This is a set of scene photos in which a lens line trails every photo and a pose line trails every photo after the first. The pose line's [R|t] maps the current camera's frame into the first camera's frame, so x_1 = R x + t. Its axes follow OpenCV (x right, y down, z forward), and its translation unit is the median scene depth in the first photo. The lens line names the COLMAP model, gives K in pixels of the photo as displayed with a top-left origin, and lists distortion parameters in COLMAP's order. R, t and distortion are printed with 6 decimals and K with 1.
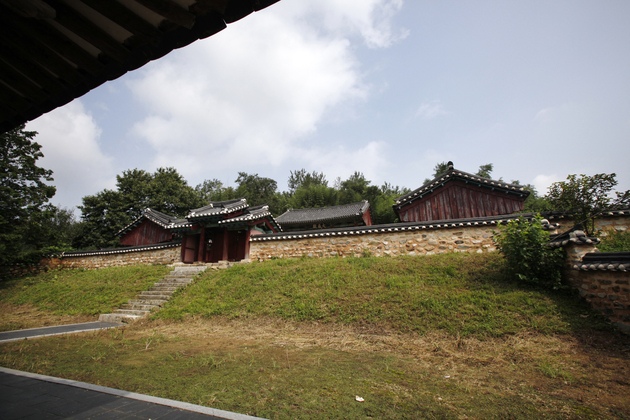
lens RADIAL K [[286.1, 0, 312.3], [0, 286.1, 211.8], [0, 0, 1]] dist [-0.074786, 0.030807]
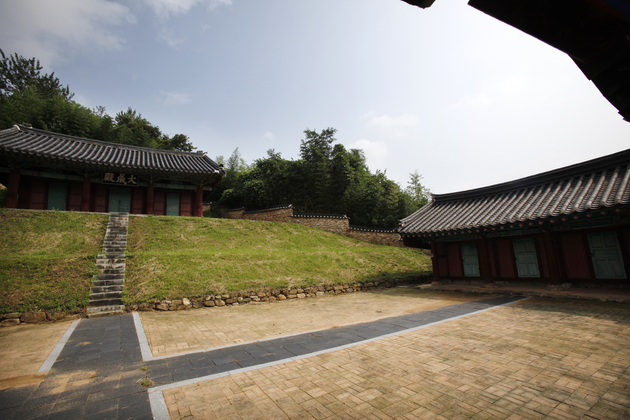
lens RADIAL K [[286.1, 0, 312.3], [0, 286.1, 211.8], [0, 0, 1]] dist [-0.074786, 0.030807]
pose [[0.602814, 0.114326, 0.789648, -0.343067], [-0.182254, 0.983246, -0.003223, 0.121048], [-0.776787, -0.141973, 0.613551, 1.130258]]
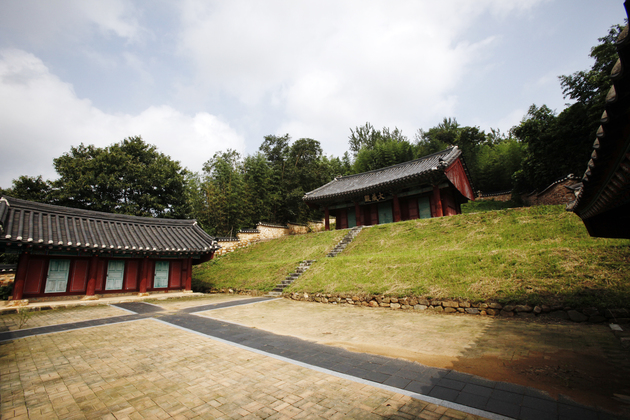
lens RADIAL K [[286.1, 0, 312.3], [0, 286.1, 211.8], [0, 0, 1]] dist [-0.074786, 0.030807]
pose [[0.939240, -0.083440, -0.332965, 0.256806], [0.110942, 0.991737, 0.064423, 0.068227], [0.324838, -0.097448, 0.940736, 0.945789]]
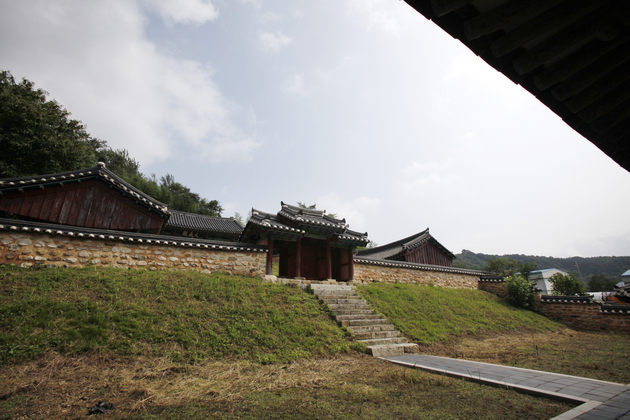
lens RADIAL K [[286.1, 0, 312.3], [0, 286.1, 211.8], [0, 0, 1]] dist [-0.074786, 0.030807]
pose [[0.617143, 0.261938, 0.741972, -0.974473], [-0.213129, 0.963361, -0.162823, 0.115014], [-0.757437, -0.057650, 0.650358, 0.428605]]
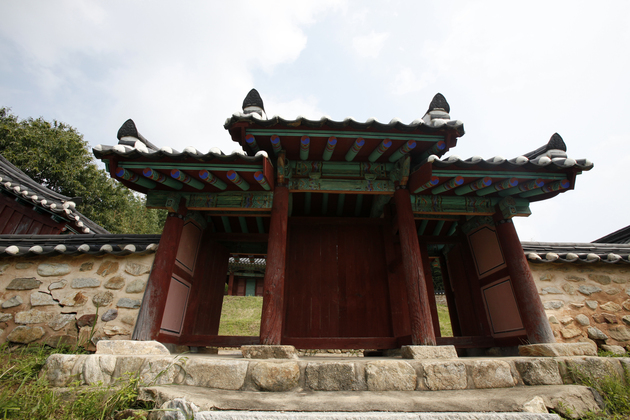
lens RADIAL K [[286.1, 0, 312.3], [0, 286.1, 211.8], [0, 0, 1]] dist [-0.074786, 0.030807]
pose [[0.921956, 0.188673, 0.338231, -0.432171], [-0.118320, 0.968776, -0.217885, 0.121968], [-0.368779, 0.160861, 0.915492, 0.758263]]
